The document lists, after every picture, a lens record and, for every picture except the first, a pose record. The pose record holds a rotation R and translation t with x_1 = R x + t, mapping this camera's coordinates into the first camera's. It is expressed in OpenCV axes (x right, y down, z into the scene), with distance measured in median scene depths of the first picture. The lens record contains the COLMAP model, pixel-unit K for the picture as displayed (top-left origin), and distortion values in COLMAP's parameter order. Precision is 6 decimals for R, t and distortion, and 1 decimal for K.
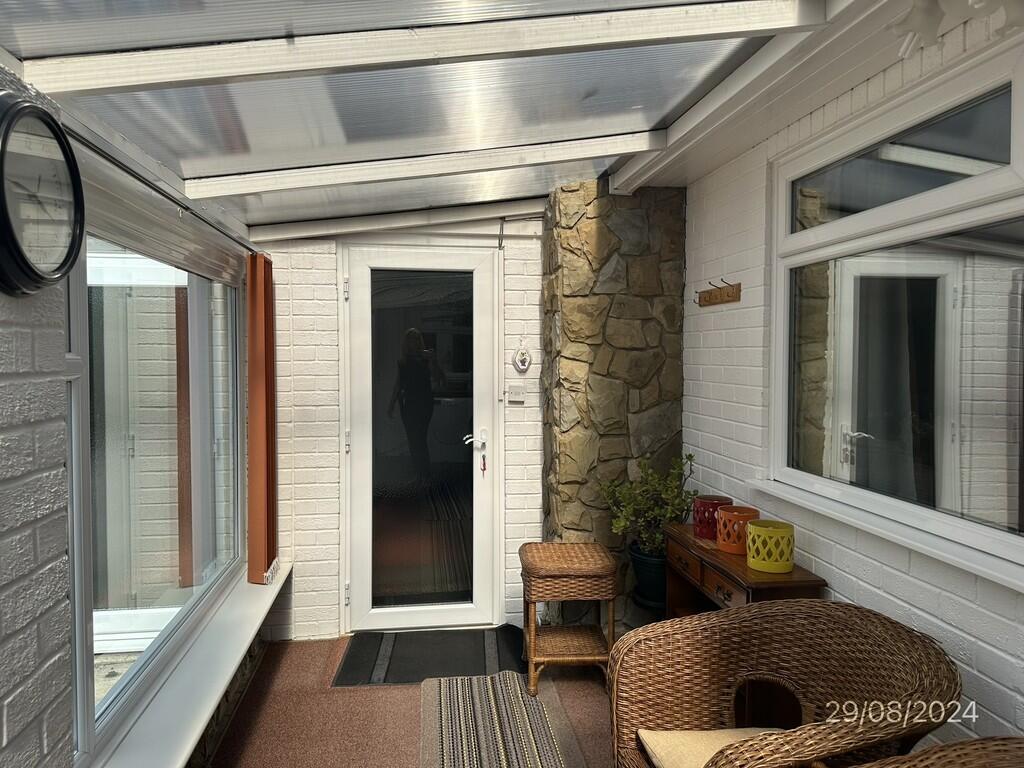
lens RADIAL K [[727.3, 0, 520.6], [0, 727.3, 387.8], [0, 0, 1]] dist [0.028508, -0.065090]
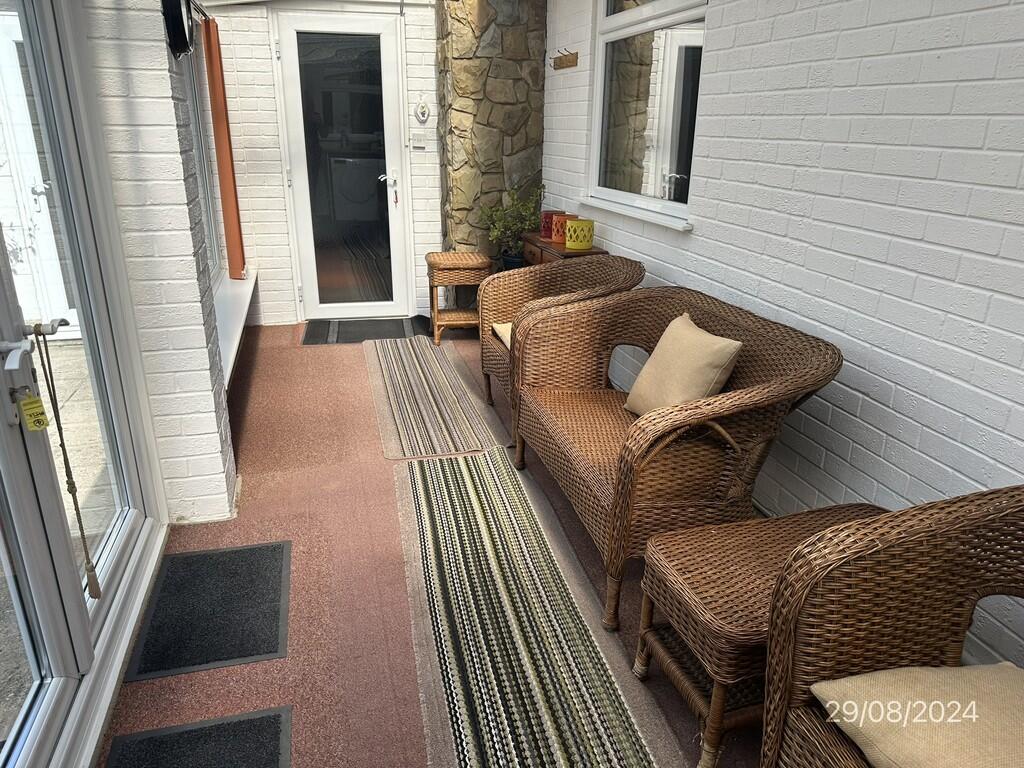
lens RADIAL K [[727.3, 0, 513.4], [0, 727.3, 406.5], [0, 0, 1]] dist [0.028508, -0.065090]
pose [[0.993231, -0.032393, 0.111547, 0.001194], [-0.005234, 0.946871, 0.321572, 0.041089], [-0.116037, -0.319979, 0.940292, -0.422238]]
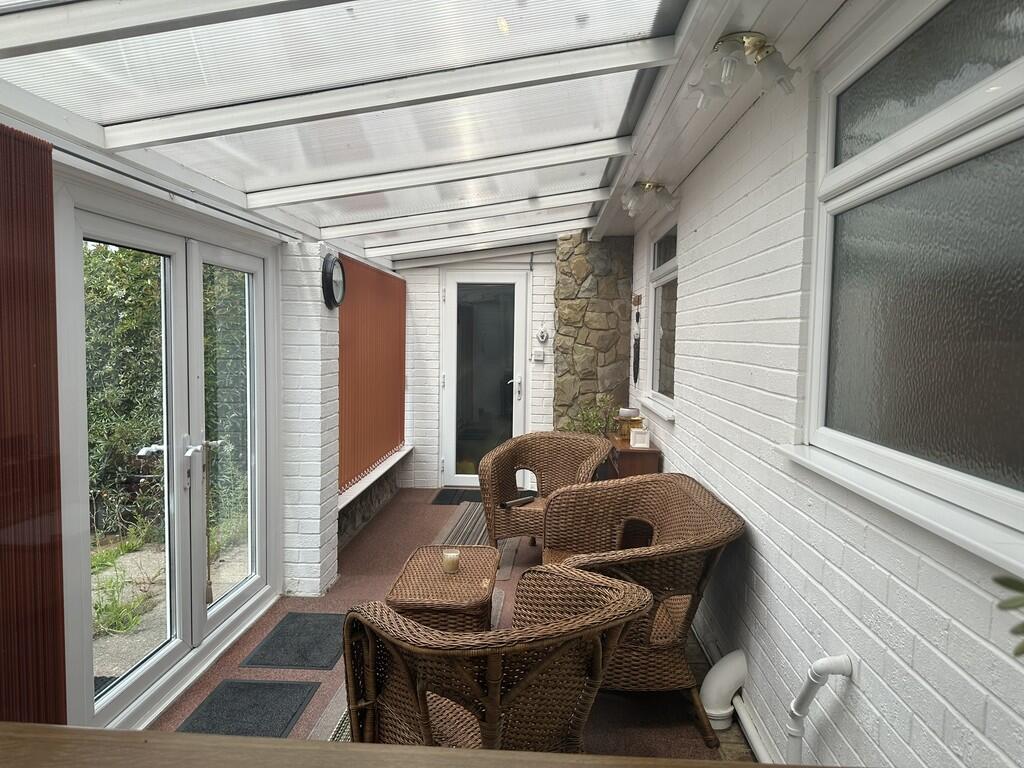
lens RADIAL K [[727.3, 0, 513.0], [0, 727.3, 380.9], [0, 0, 1]] dist [0.028508, -0.065090]
pose [[0.980860, 0.024194, -0.193207, 0.287298], [-0.021025, 0.999609, 0.018439, 0.041171], [0.193577, -0.014023, 0.980985, -0.743657]]
